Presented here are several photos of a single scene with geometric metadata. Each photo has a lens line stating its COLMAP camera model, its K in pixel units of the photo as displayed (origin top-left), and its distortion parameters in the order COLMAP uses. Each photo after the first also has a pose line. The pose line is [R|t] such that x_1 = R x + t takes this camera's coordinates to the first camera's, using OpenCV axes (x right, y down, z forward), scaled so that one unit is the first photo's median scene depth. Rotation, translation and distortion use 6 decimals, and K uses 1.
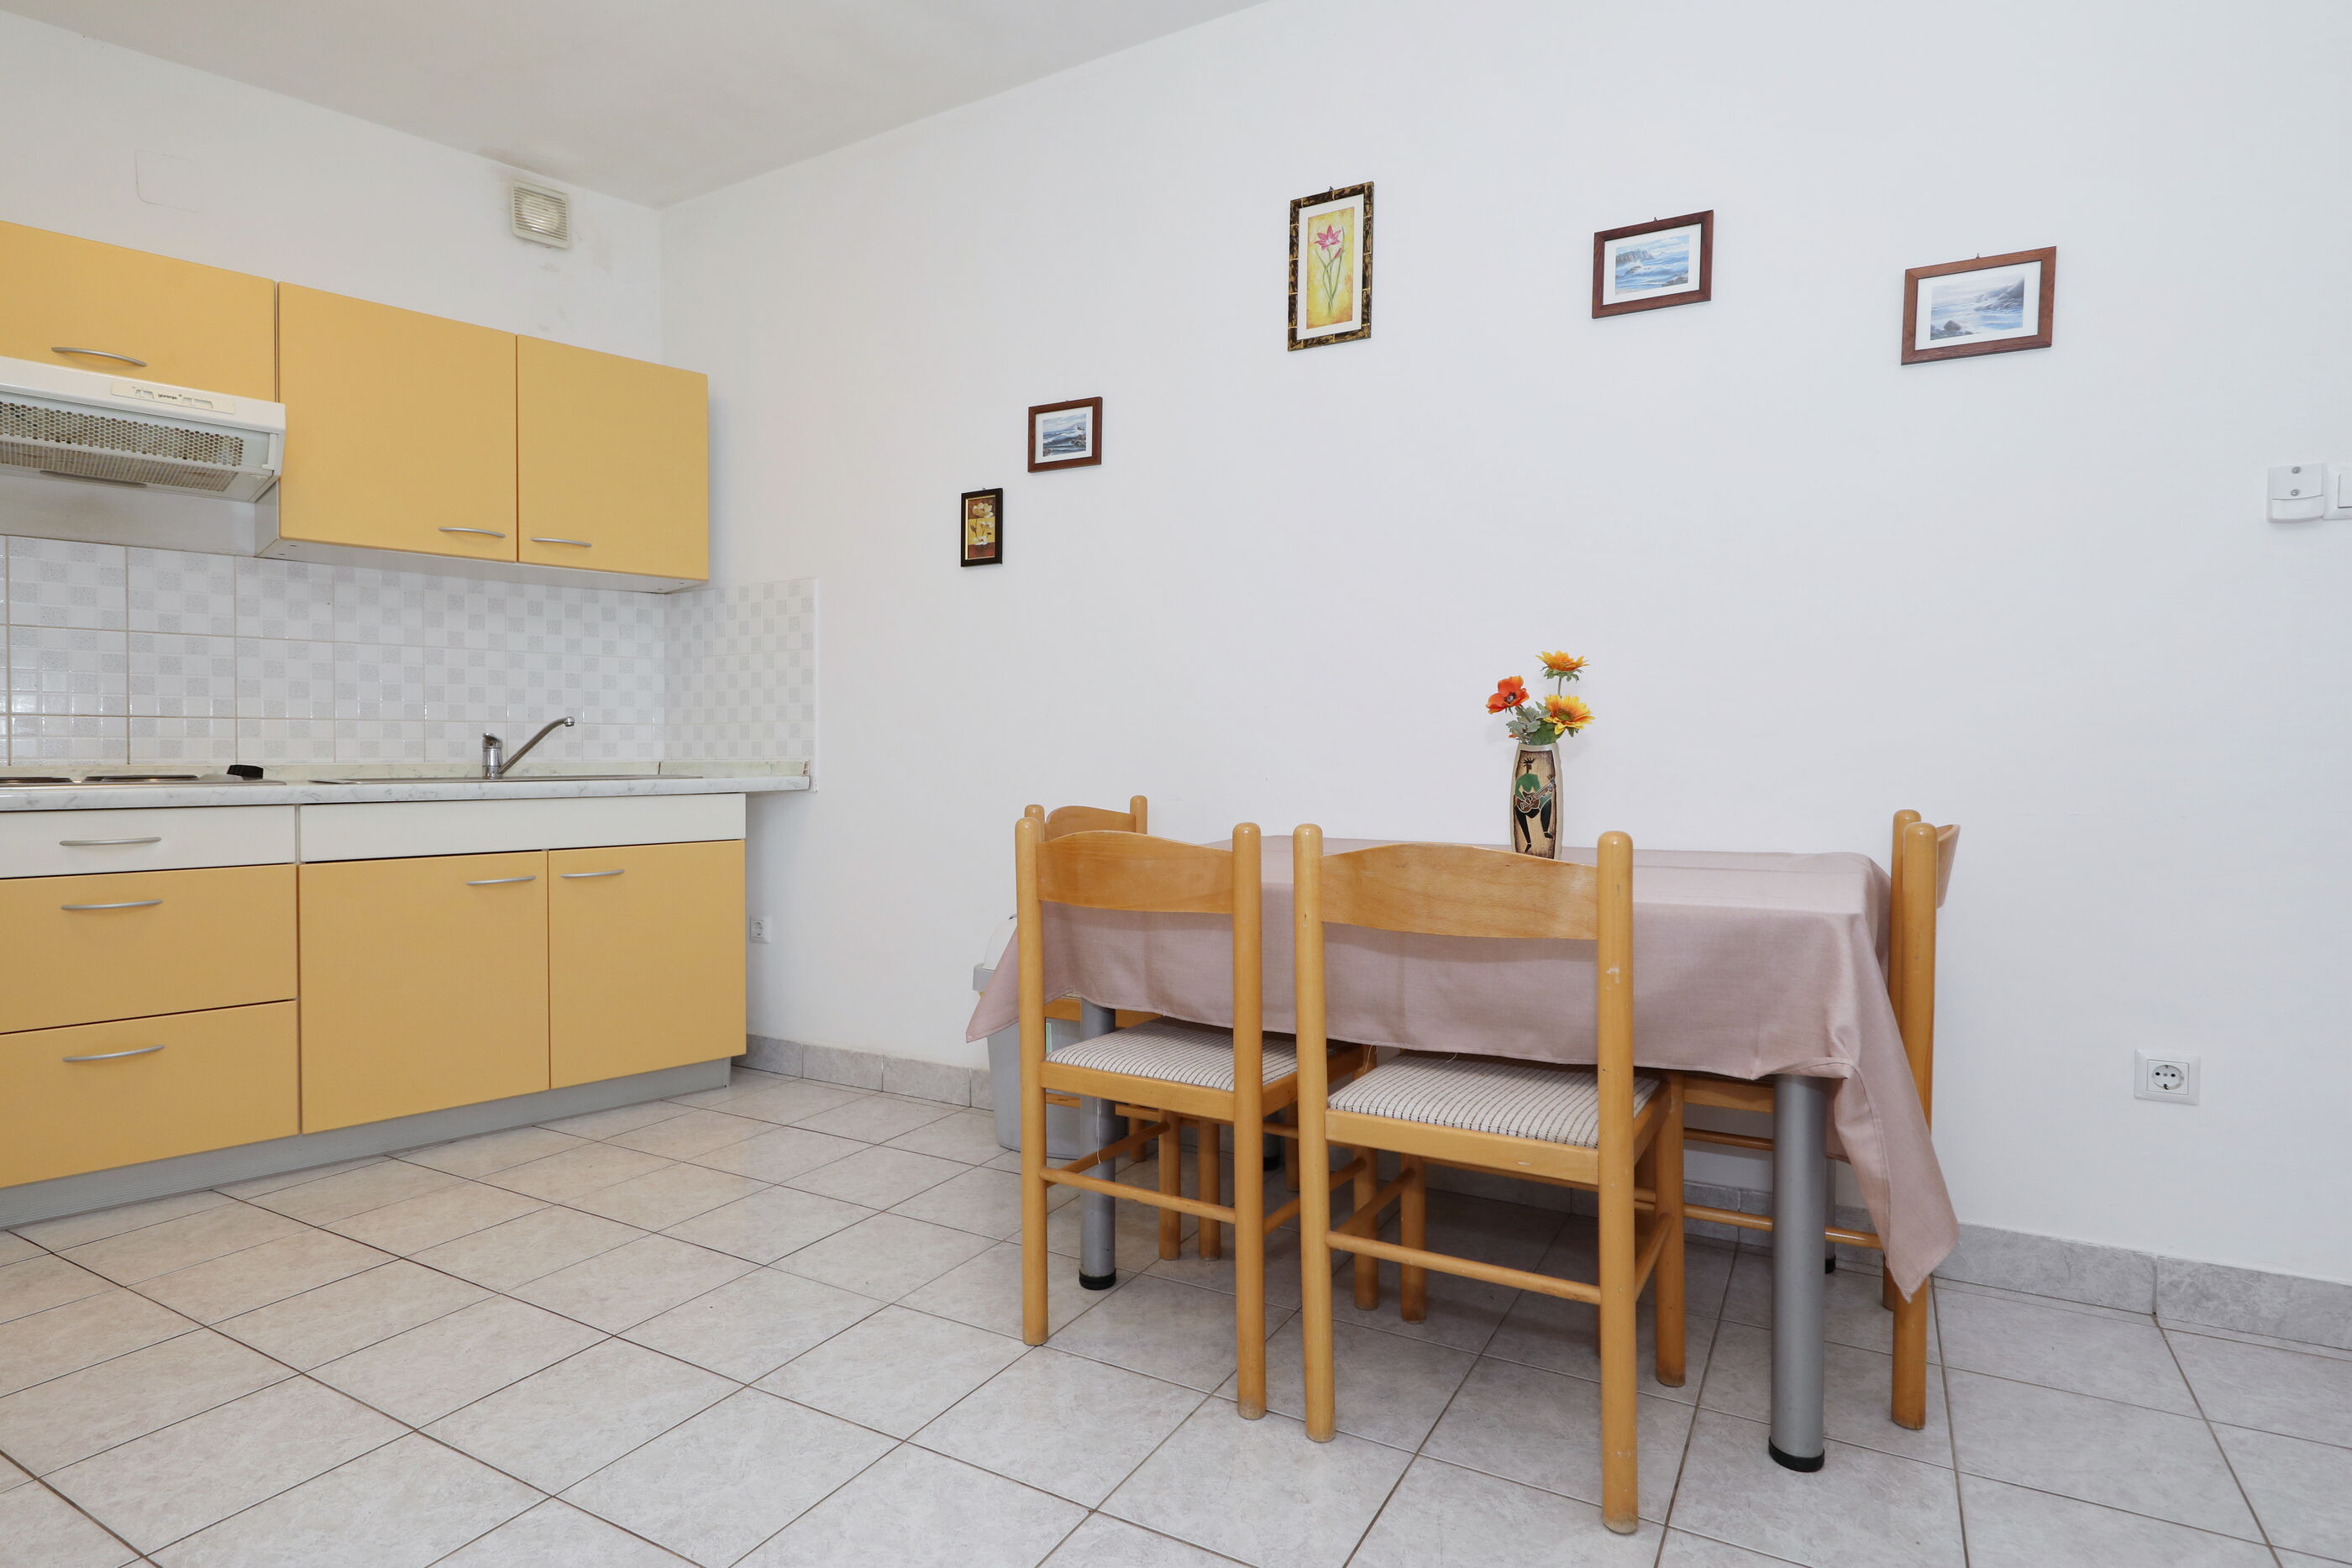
lens RADIAL K [[1162.4, 0, 1170.3], [0, 1162.4, 795.5], [0, 0, 1]] dist [-0.016150, -0.000338]
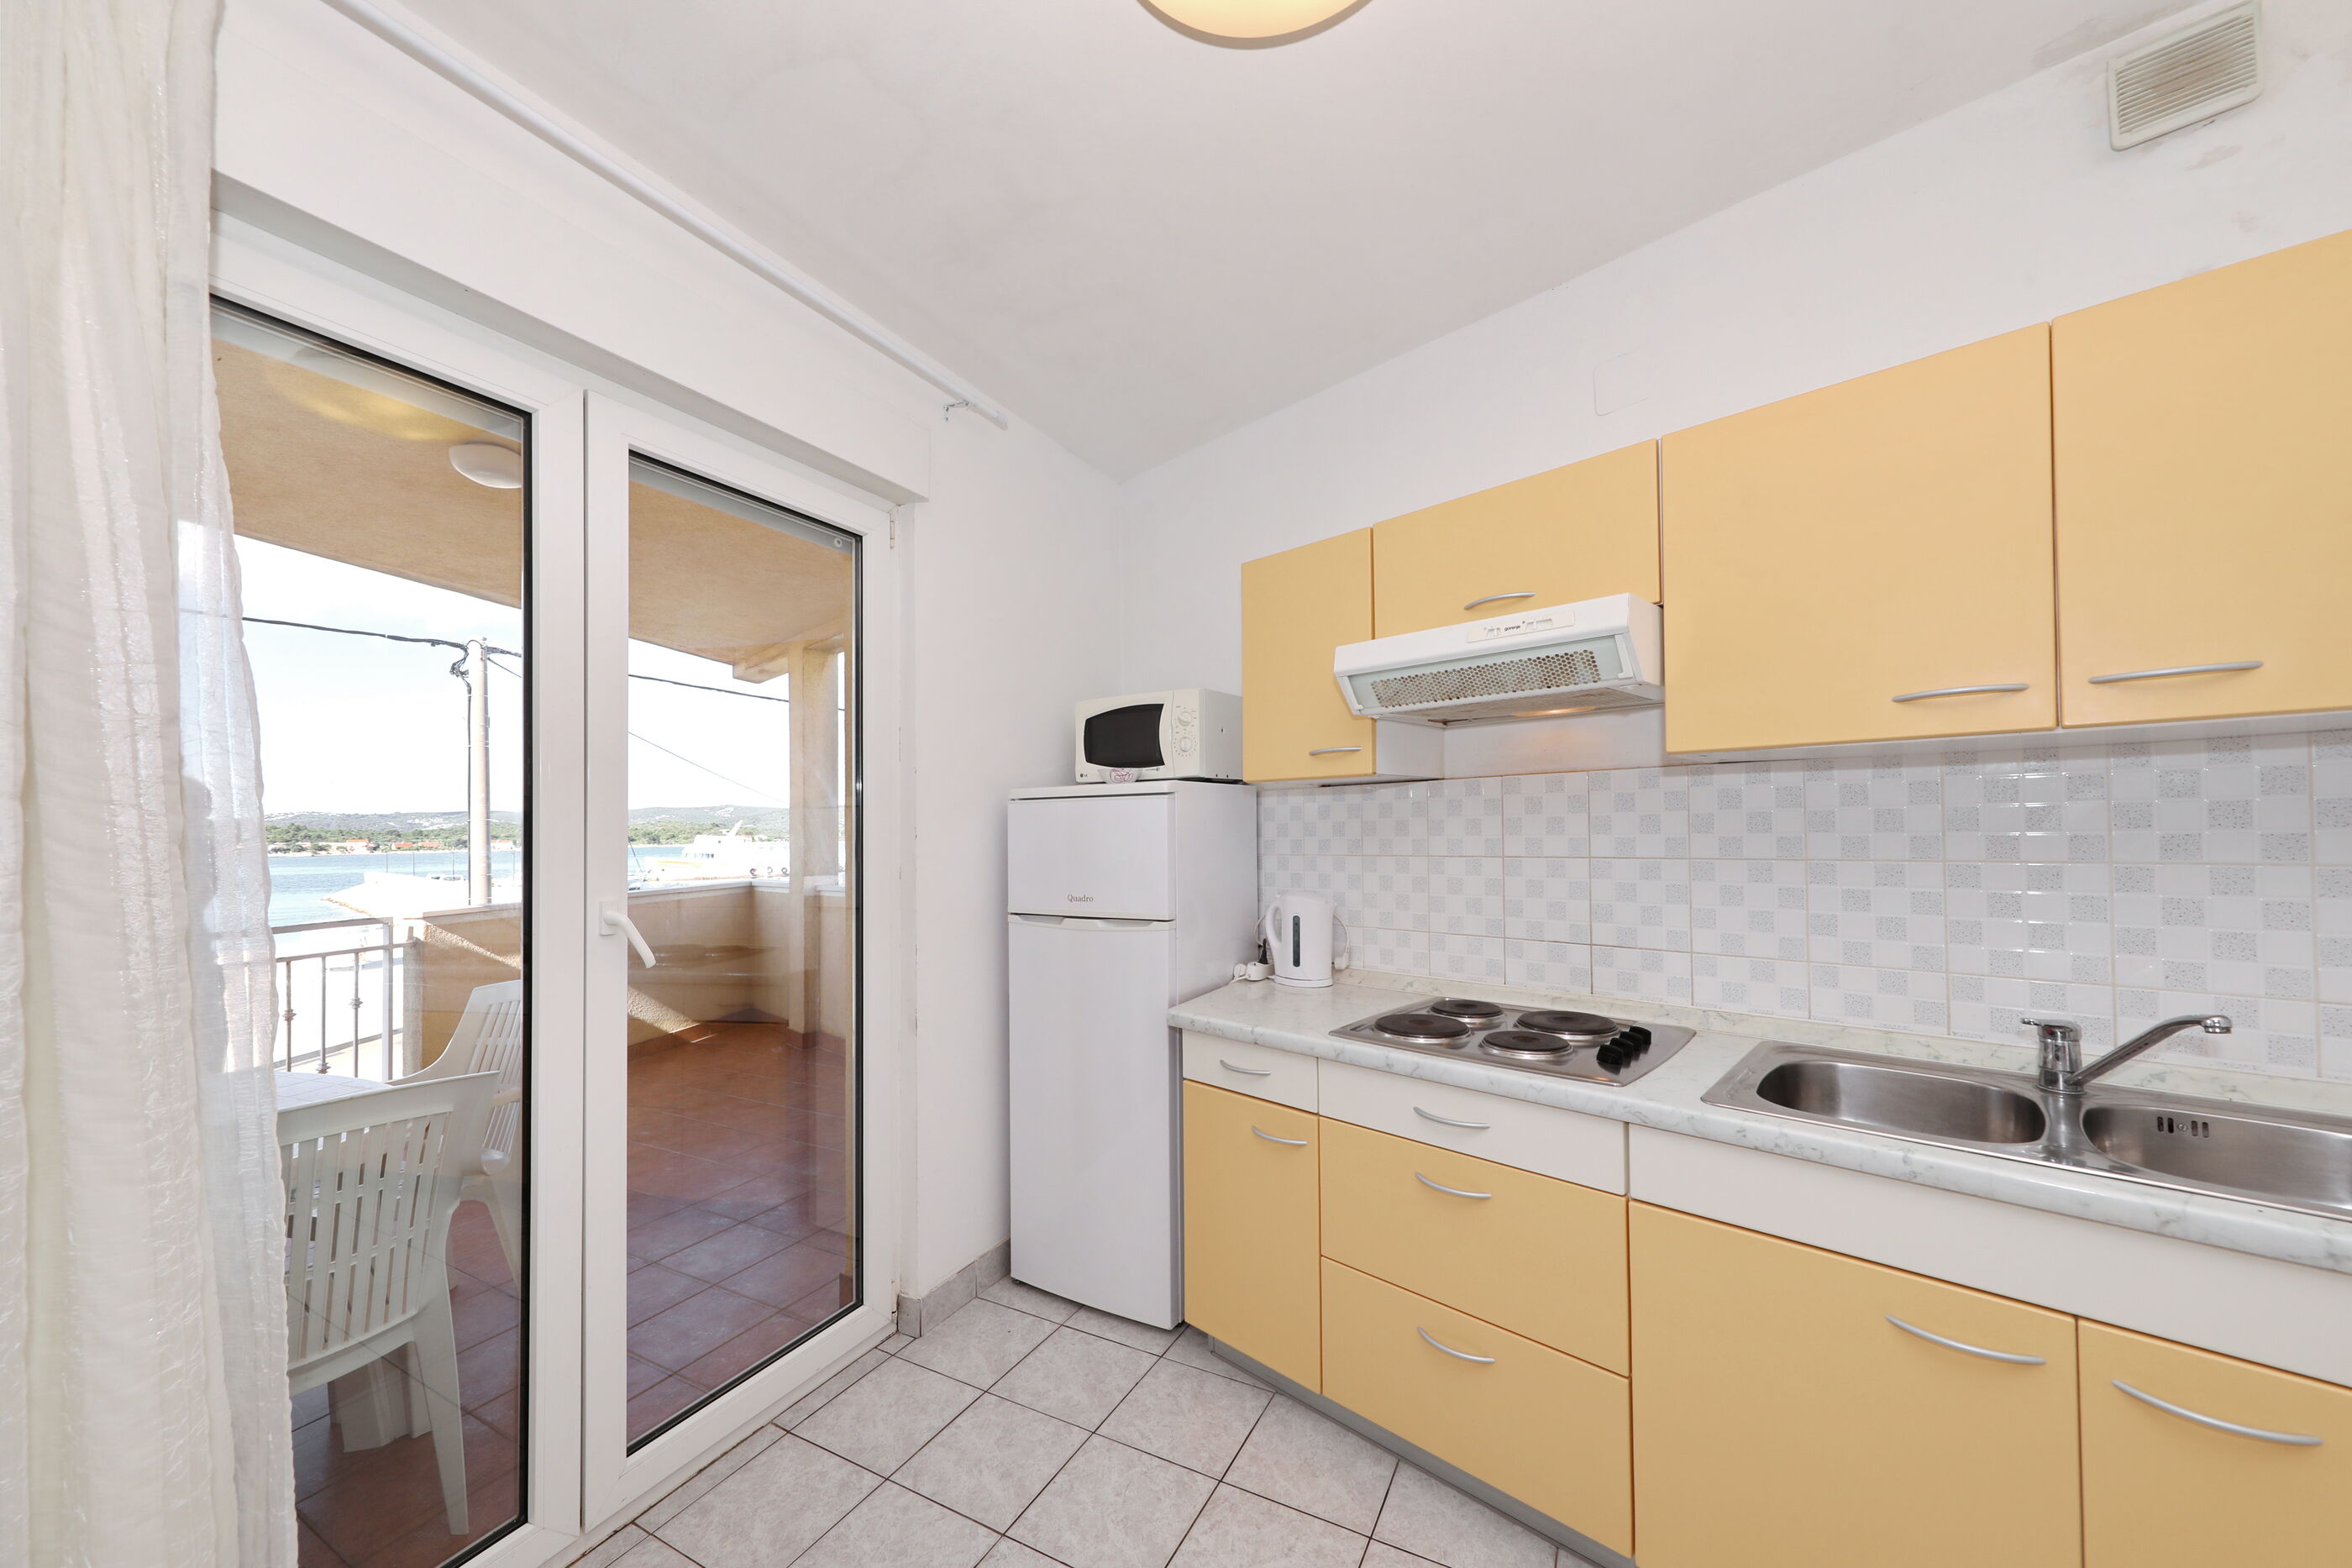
lens RADIAL K [[848.5, 0, 1167.1], [0, 848.5, 803.5], [0, 0, 1]] dist [-0.000980, -0.000011]
pose [[0.004569, -0.028529, -0.999583, -0.187626], [-0.017219, 0.999443, -0.028604, -0.166719], [0.999841, 0.017342, 0.004075, 0.652233]]
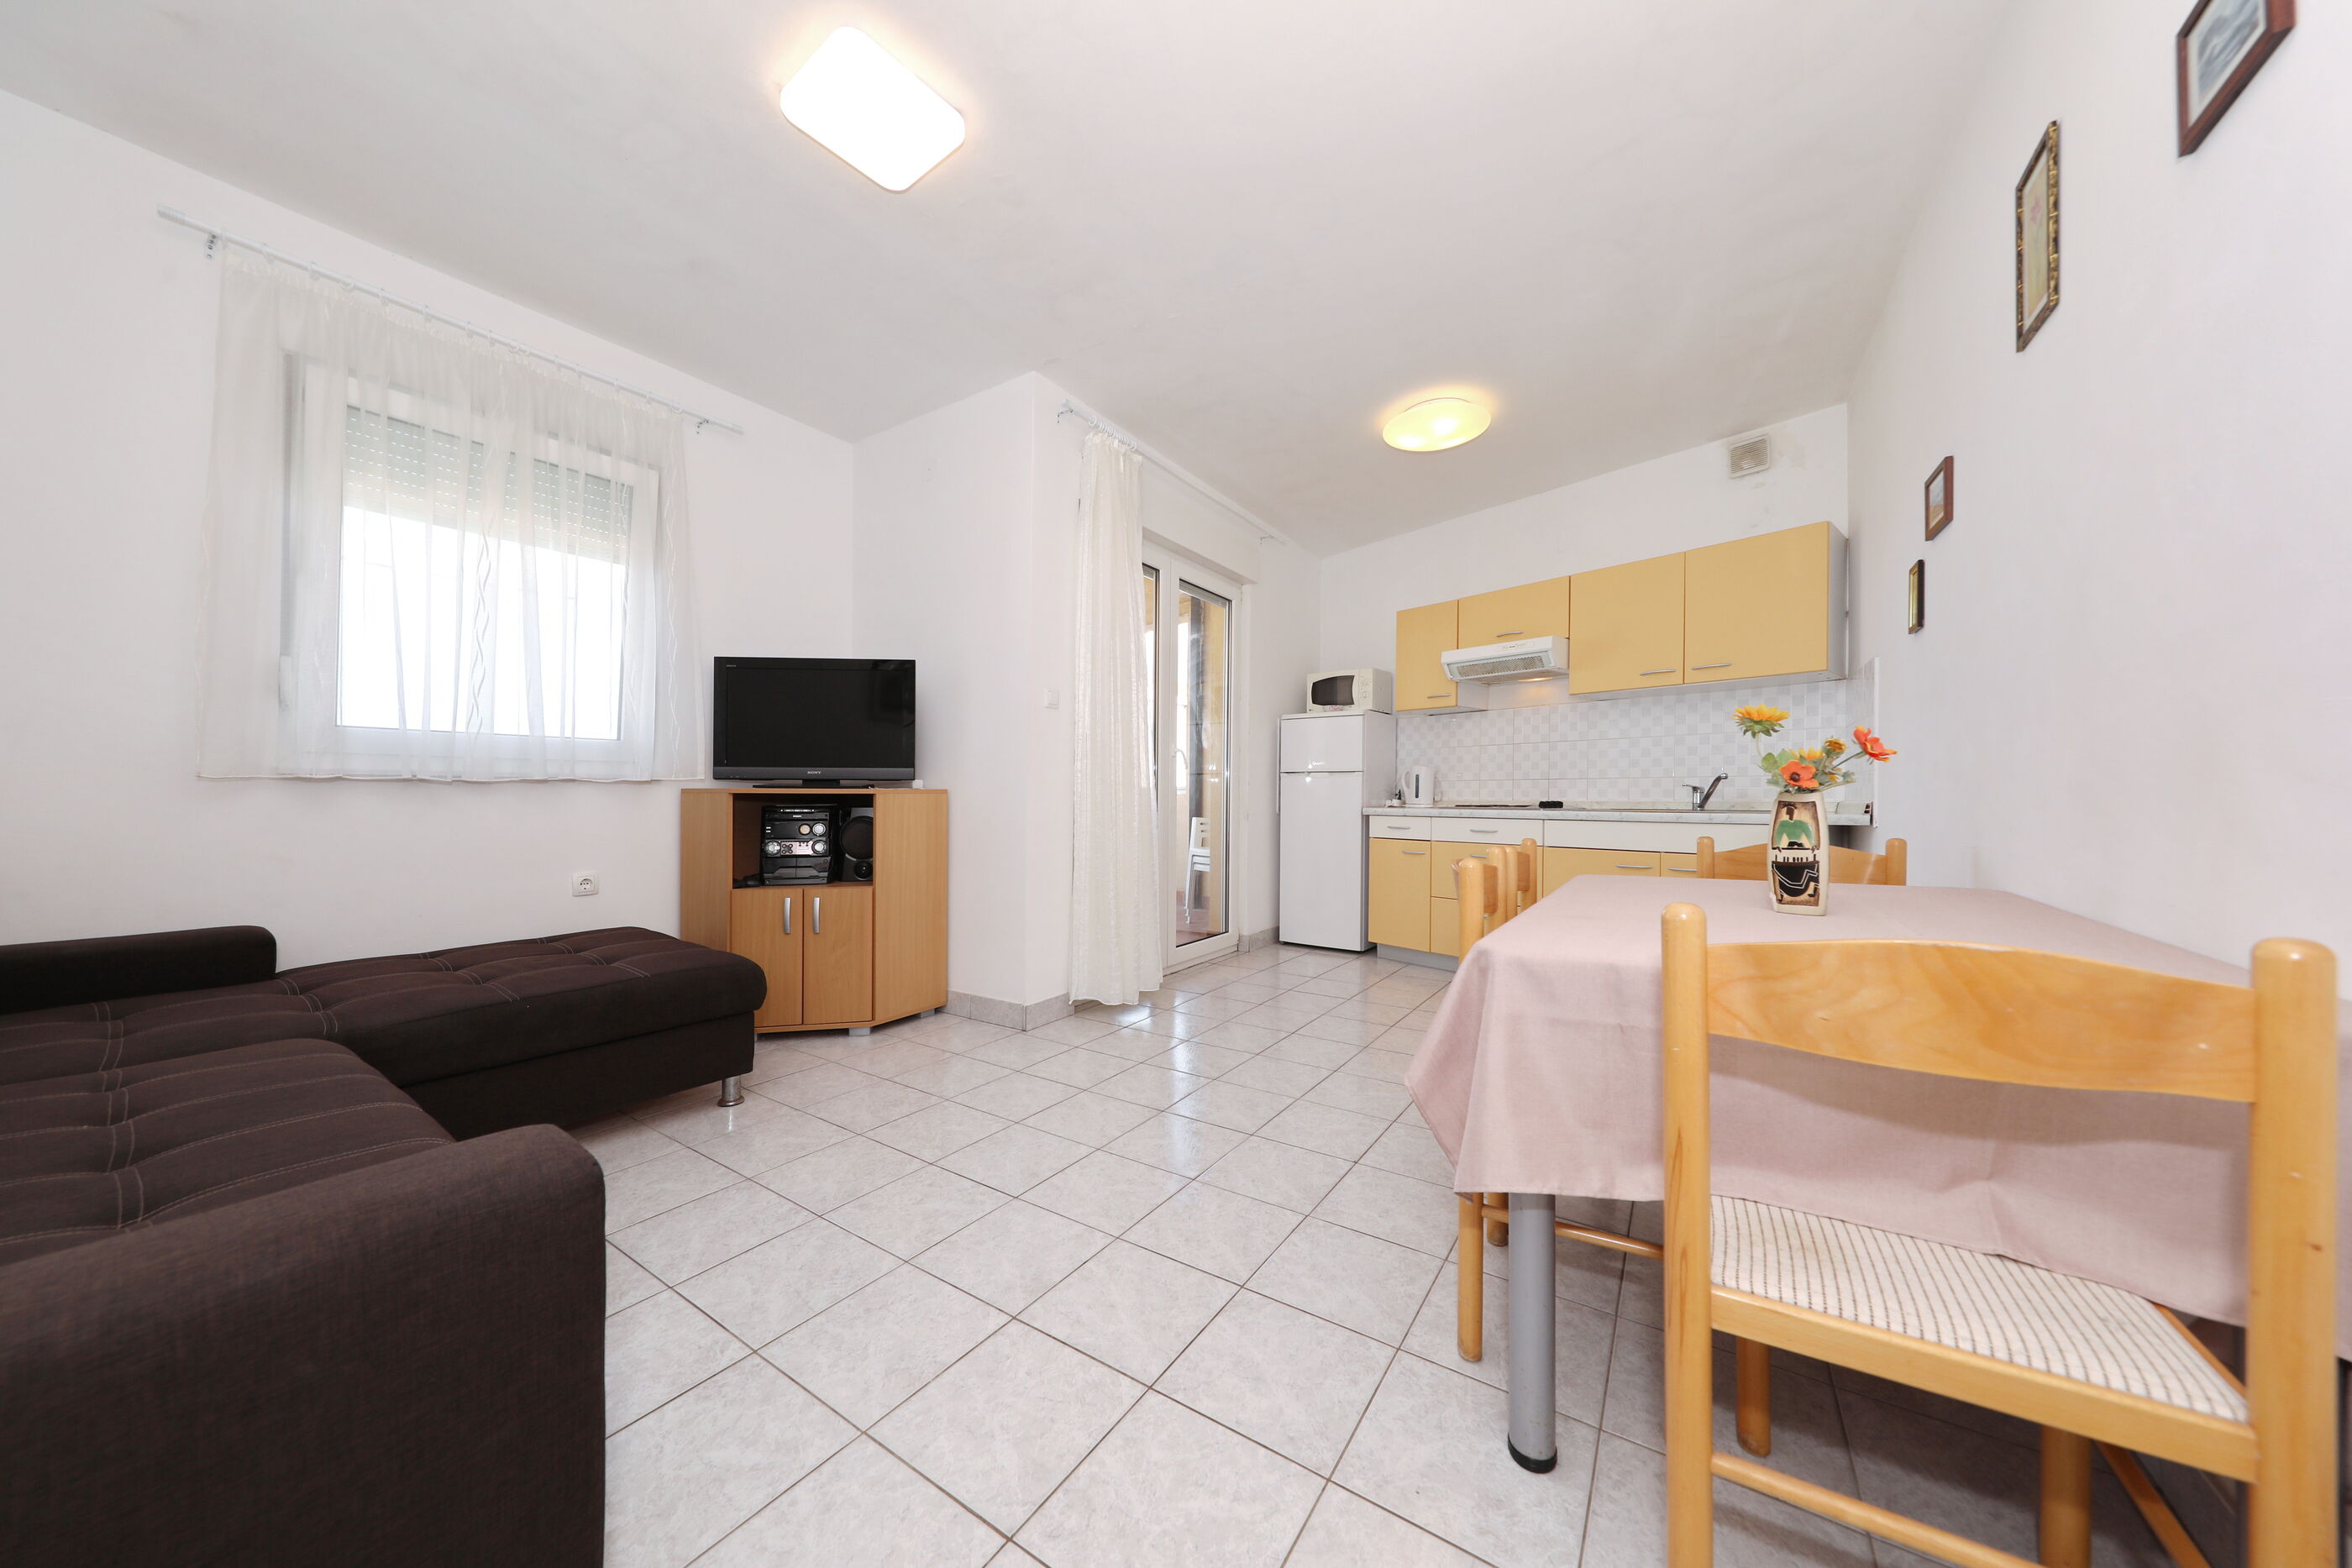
lens RADIAL K [[789.6, 0, 1203.2], [0, 789.6, 792.8], [0, 0, 1]] dist [0.000345, 0.000097]
pose [[-0.054437, 0.000132, -0.998517, 0.723600], [-0.033238, 0.999446, 0.001944, -0.022784], [0.997964, 0.033294, -0.054402, 0.409974]]
